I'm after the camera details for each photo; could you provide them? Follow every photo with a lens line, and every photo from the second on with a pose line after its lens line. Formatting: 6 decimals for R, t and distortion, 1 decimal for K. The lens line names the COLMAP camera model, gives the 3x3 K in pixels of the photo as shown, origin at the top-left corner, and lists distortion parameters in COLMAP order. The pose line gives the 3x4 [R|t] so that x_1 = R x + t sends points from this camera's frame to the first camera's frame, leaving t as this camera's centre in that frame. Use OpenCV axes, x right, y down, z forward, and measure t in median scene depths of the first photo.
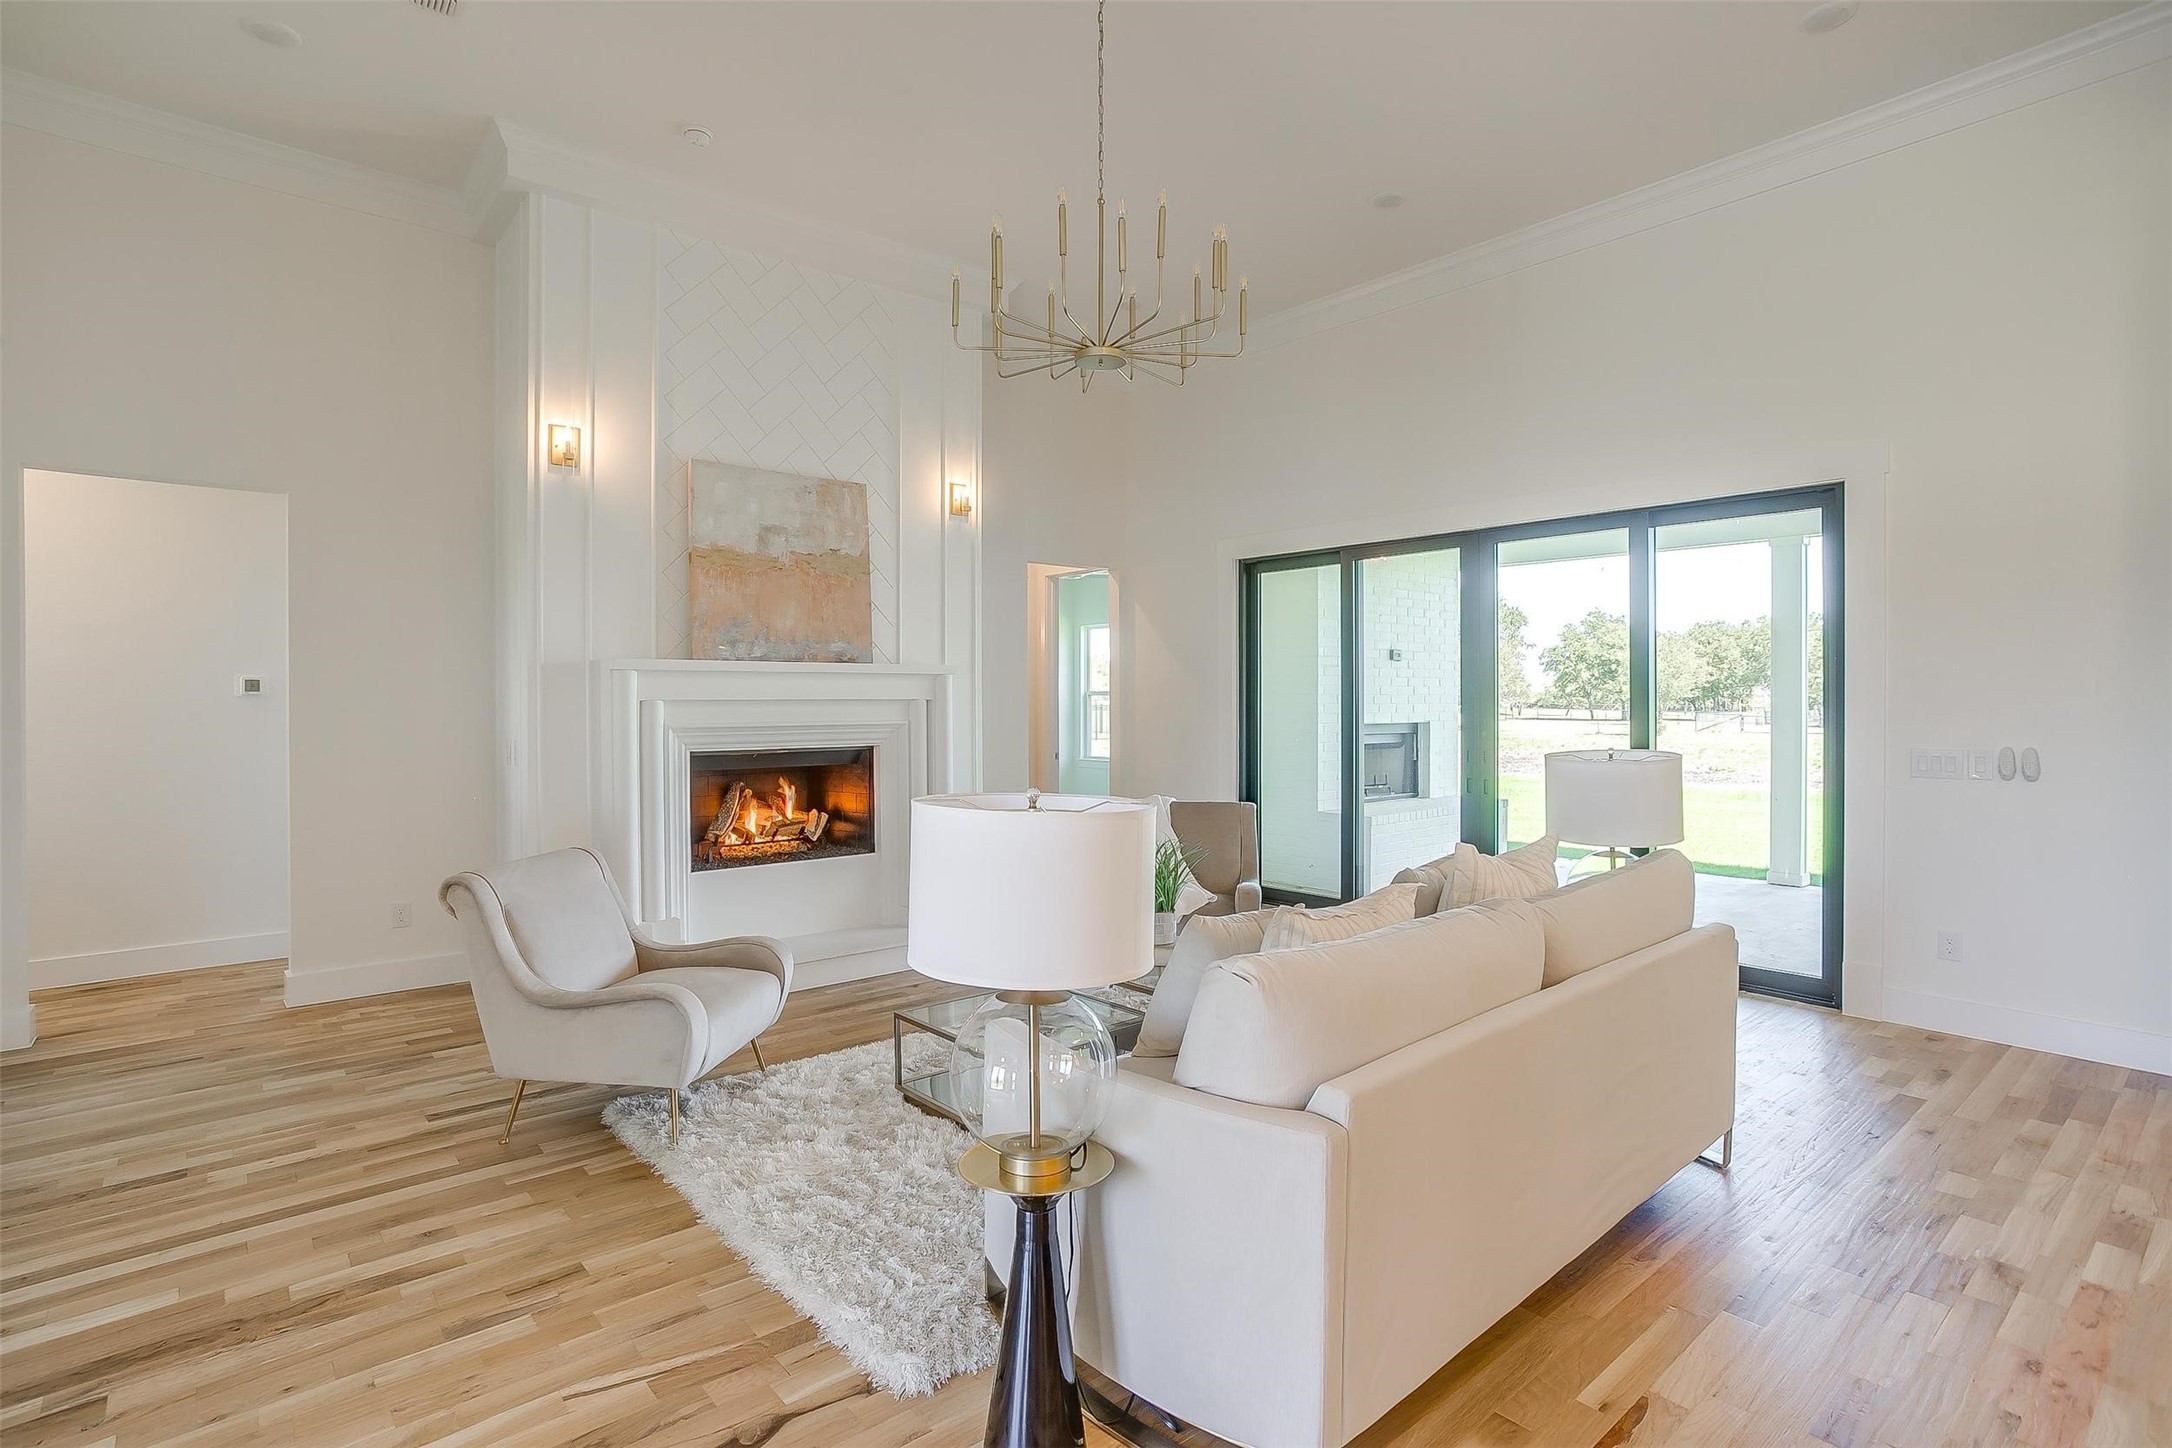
lens RADIAL K [[1065.8, 0, 1085.6], [0, 1065.8, 714.7], [0, 0, 1]] dist [-0.020892, 0.001557]
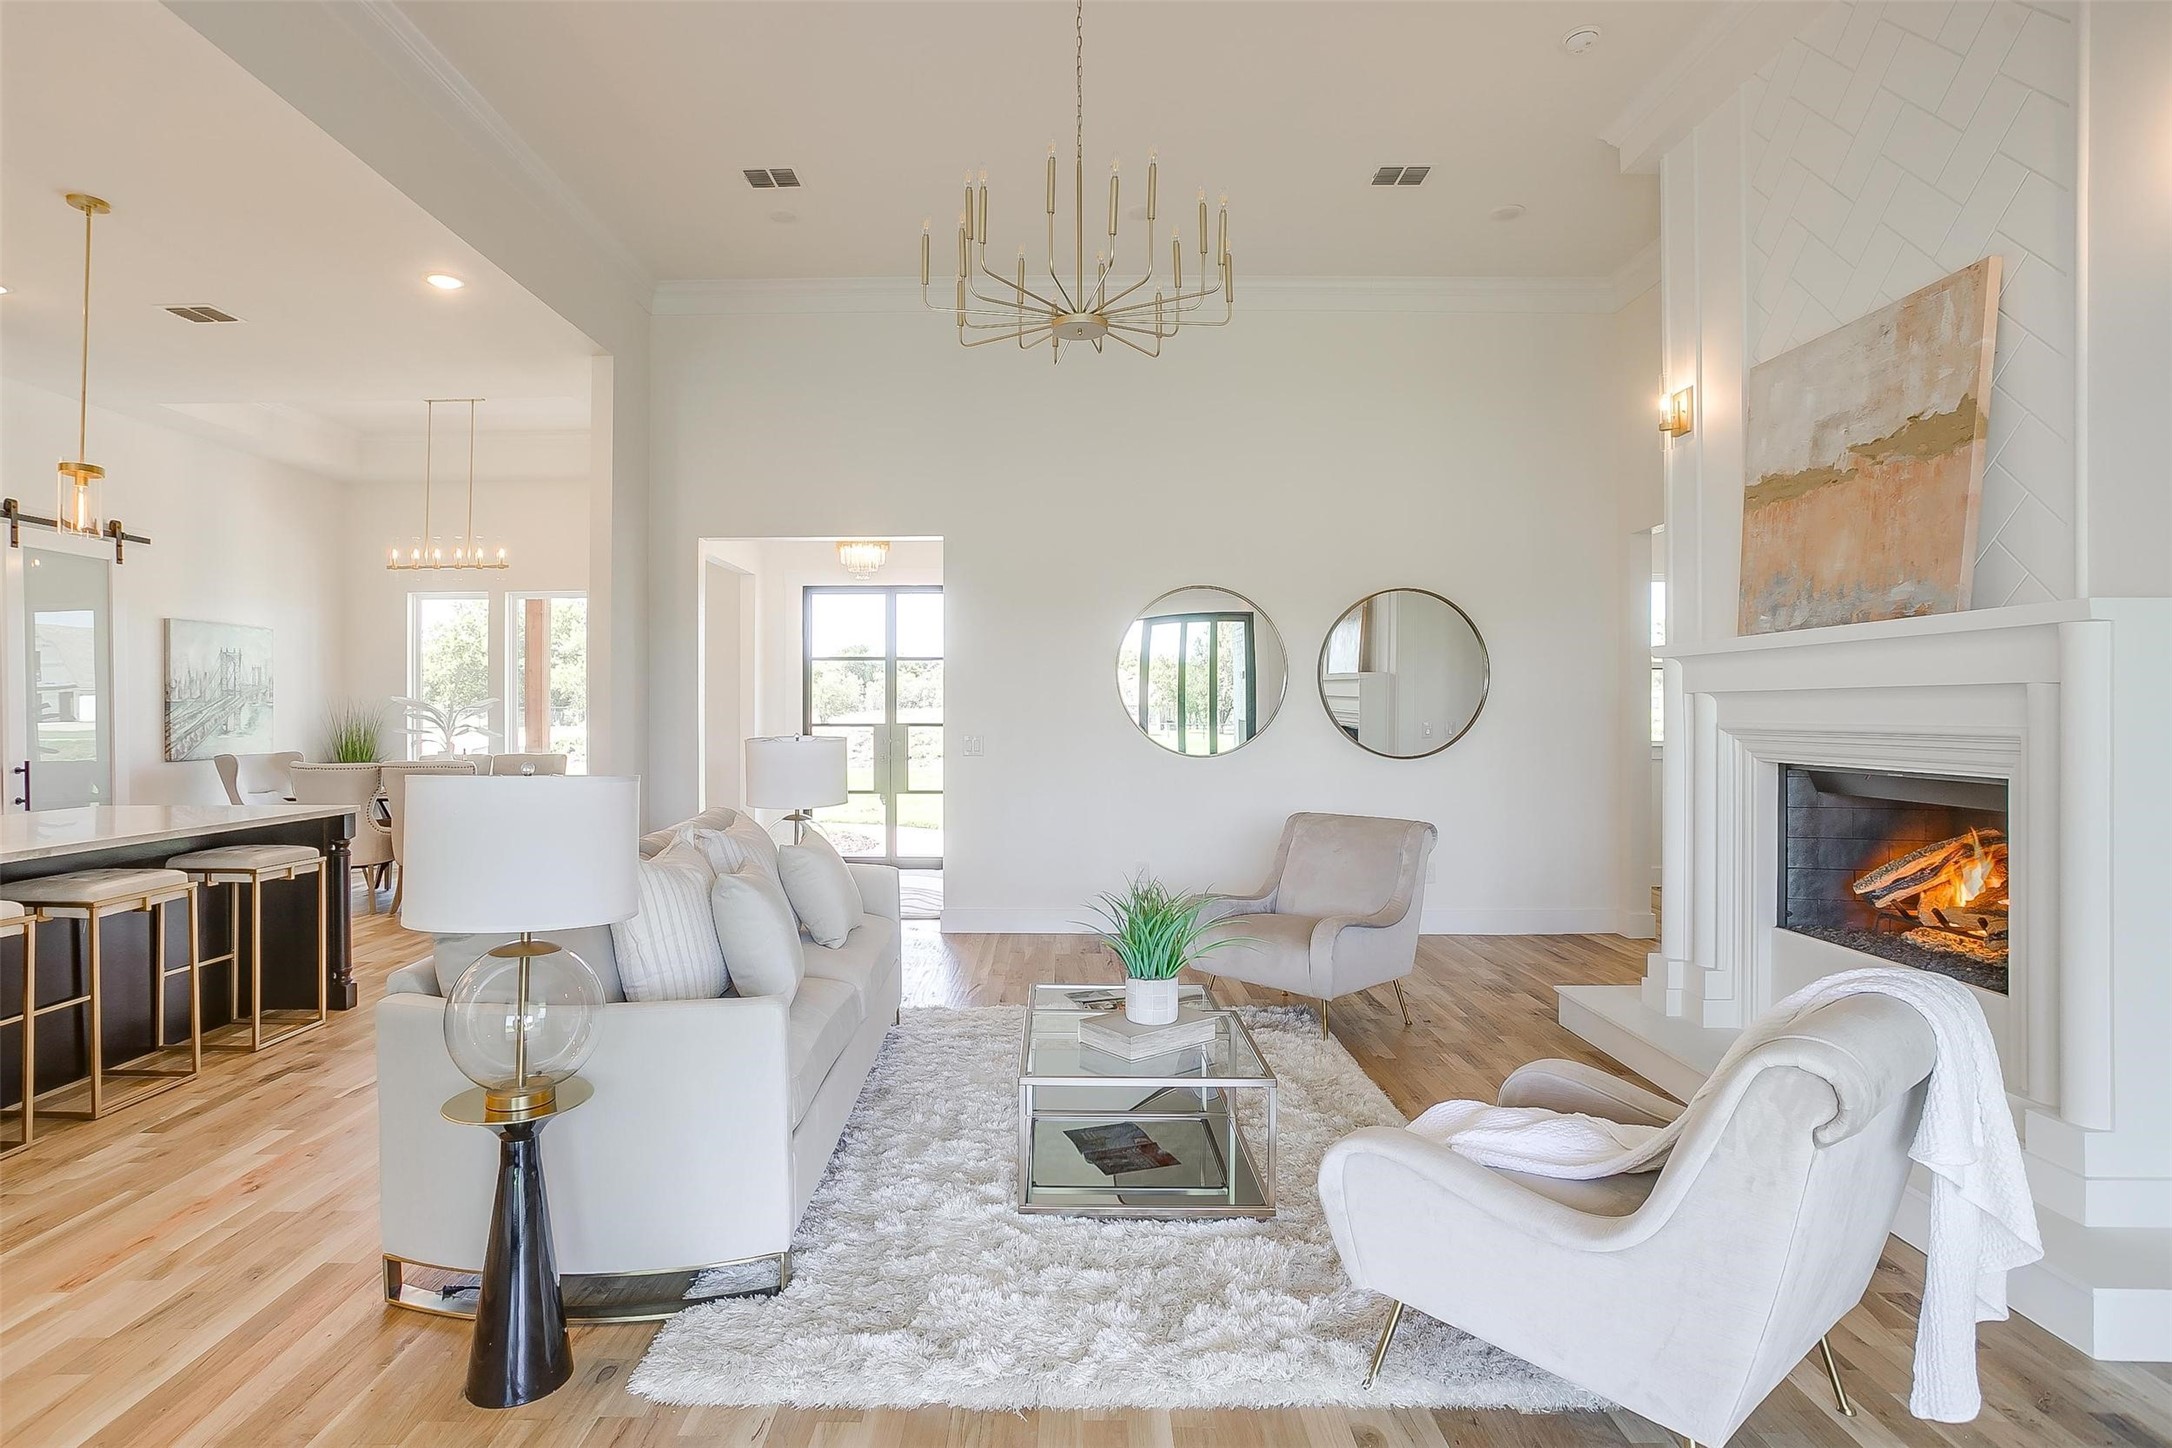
lens RADIAL K [[1065.8, 0, 1027.2], [0, 1065.8, 713.5], [0, 0, 1]] dist [-0.020892, 0.001557]
pose [[-0.660147, 0.005960, -0.751113, 0.495795], [-0.002546, 0.999945, 0.010172, -0.004142], [0.751132, 0.008627, -0.660095, 1.044250]]
